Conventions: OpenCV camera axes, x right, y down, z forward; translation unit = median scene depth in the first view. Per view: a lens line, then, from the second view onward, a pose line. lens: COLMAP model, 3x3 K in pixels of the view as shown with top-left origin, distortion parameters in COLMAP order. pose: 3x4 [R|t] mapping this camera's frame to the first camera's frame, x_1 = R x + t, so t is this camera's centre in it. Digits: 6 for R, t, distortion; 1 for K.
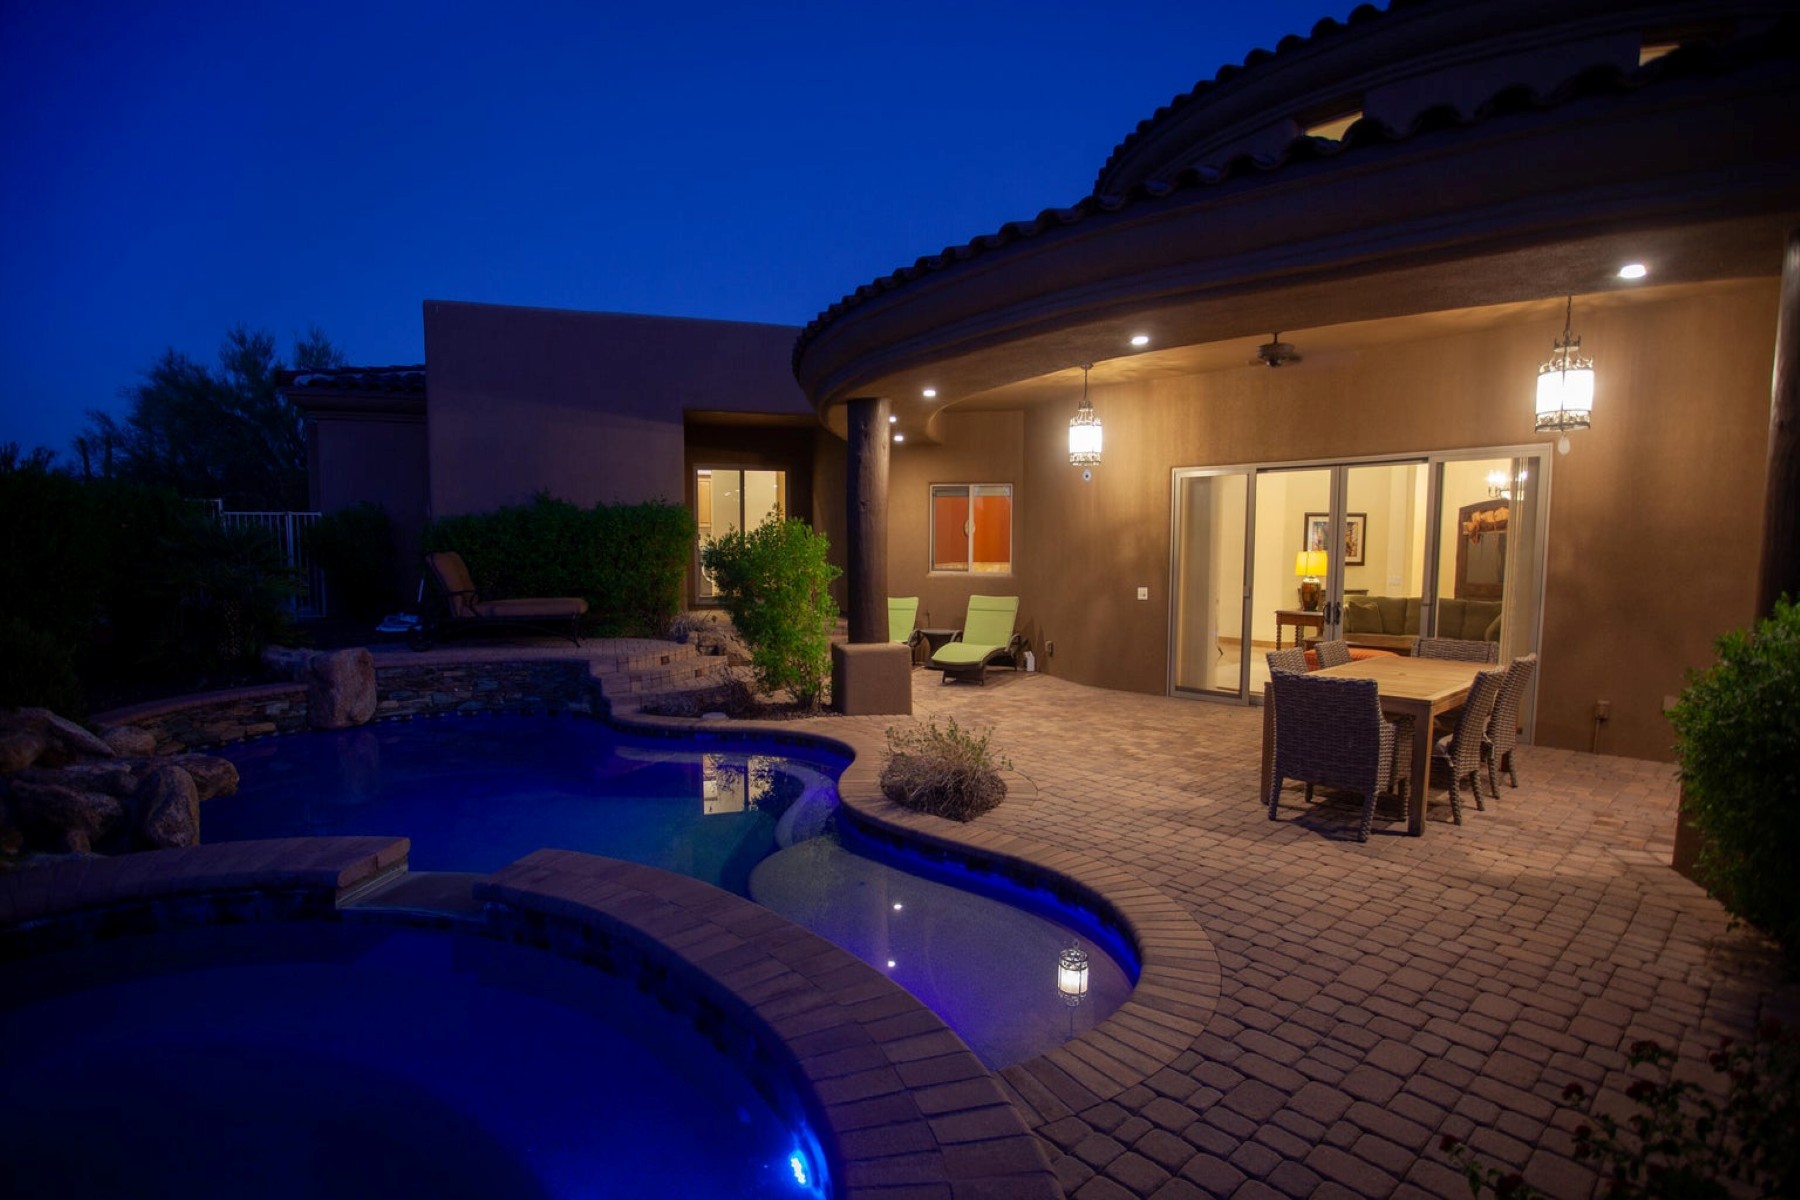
lens RADIAL K [[890.4, 0, 842.3], [0, 890.4, 597.1], [0, 0, 1]] dist [-0.046589, 0.010097]
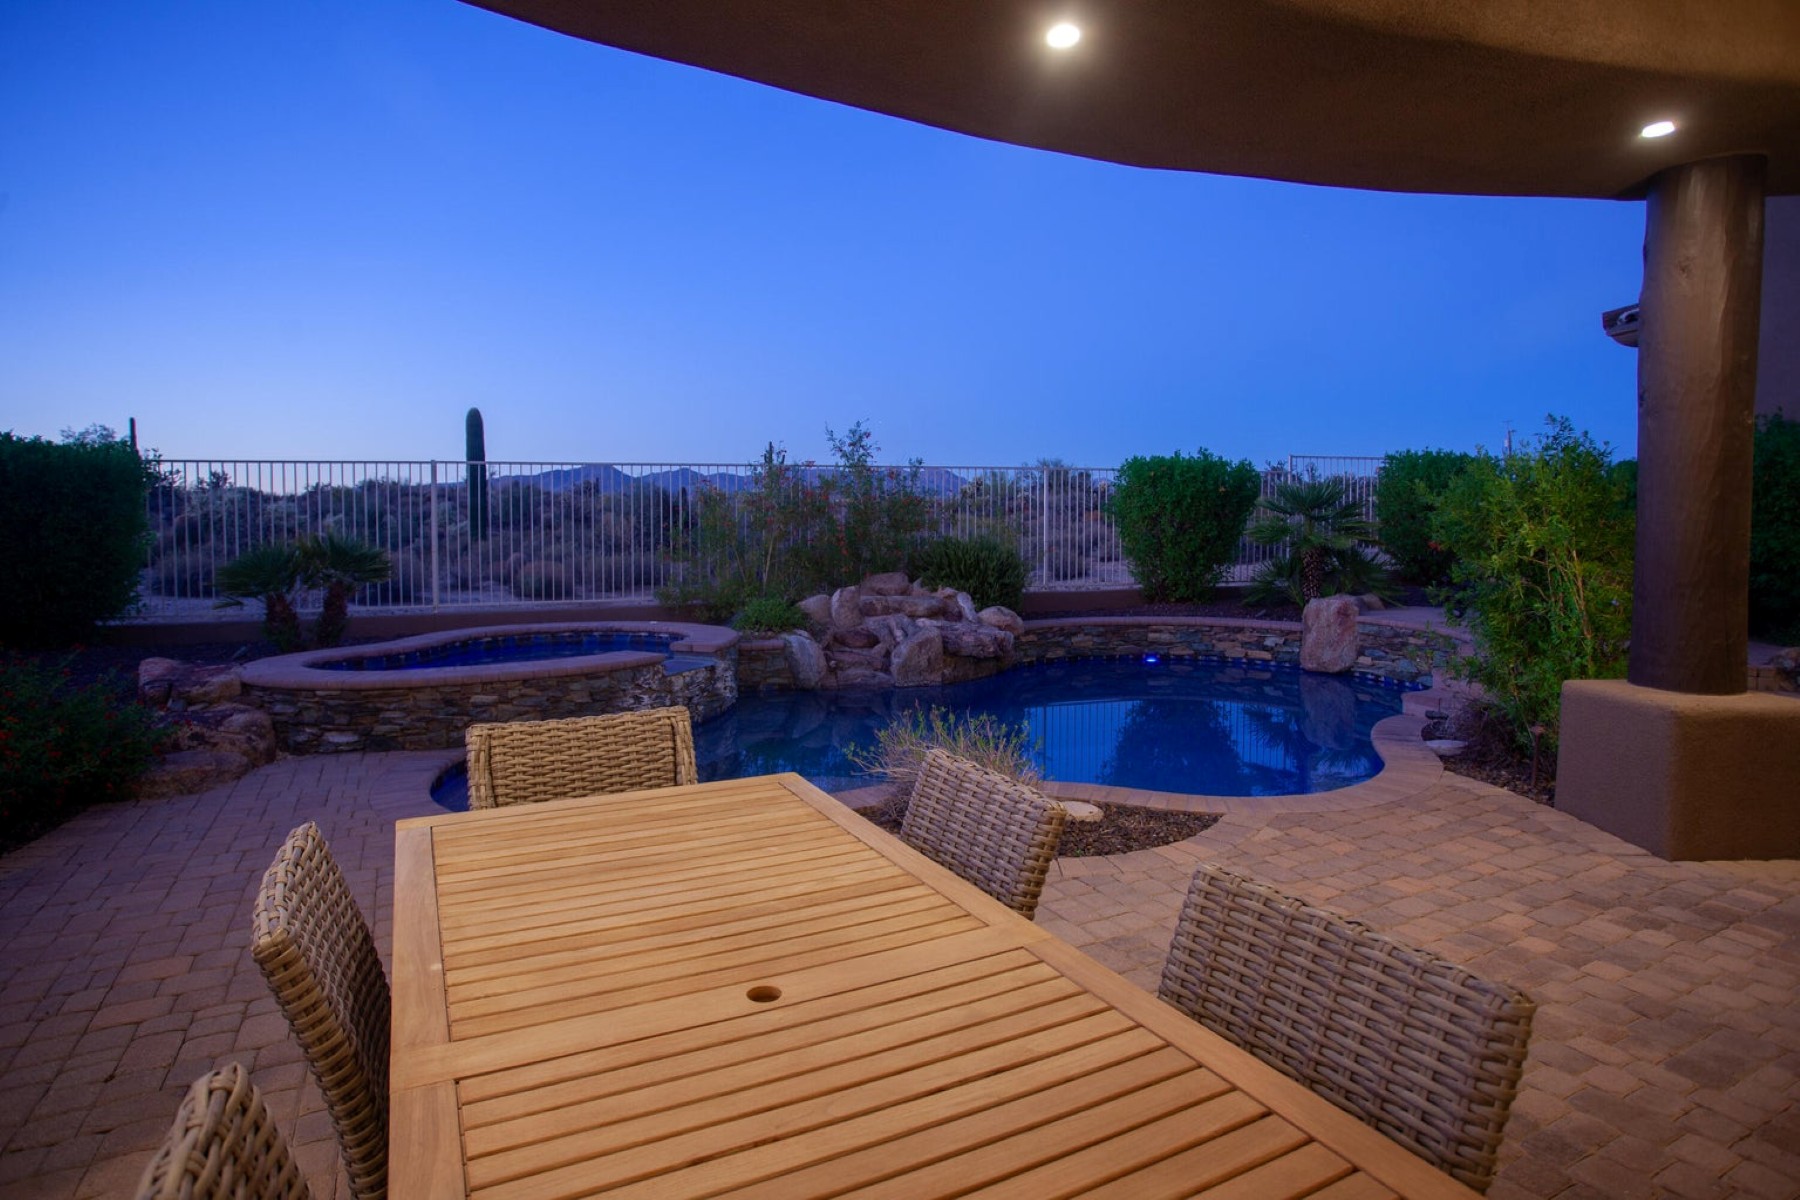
lens RADIAL K [[890.4, 0, 842.3], [0, 890.4, 597.1], [0, 0, 1]] dist [-0.046589, 0.010097]
pose [[-0.237800, 0.090419, -0.967096, 0.696253], [-0.042728, 0.993720, 0.103415, -0.031106], [0.970374, 0.065914, -0.232444, 0.807324]]
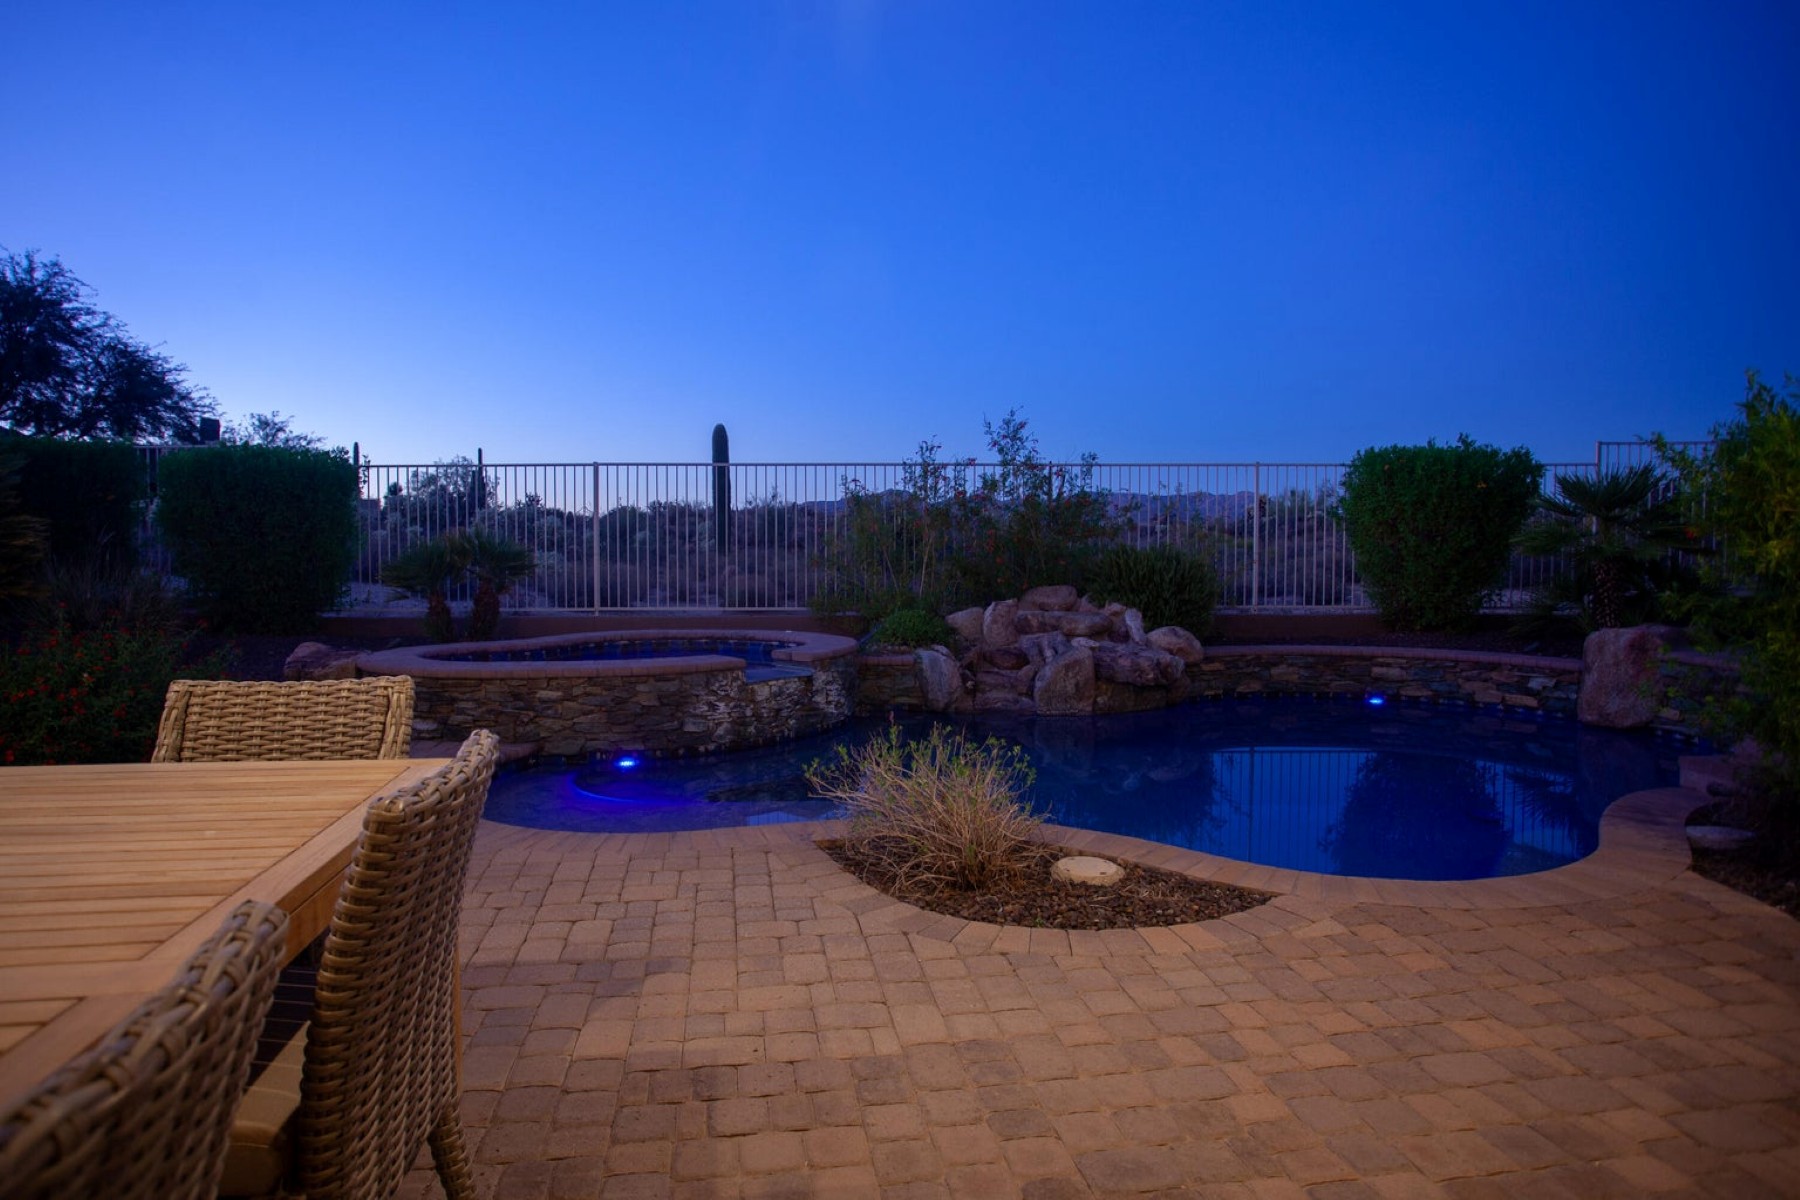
lens RADIAL K [[932.7, 0, 876.2], [0, 932.7, 609.4], [0, 0, 1]] dist [-0.058149, 0.028035]
pose [[-0.503710, 0.059315, -0.861834, 0.527664], [-0.045998, 0.994383, 0.095321, -0.002373], [0.862647, 0.087657, -0.498152, 0.990559]]
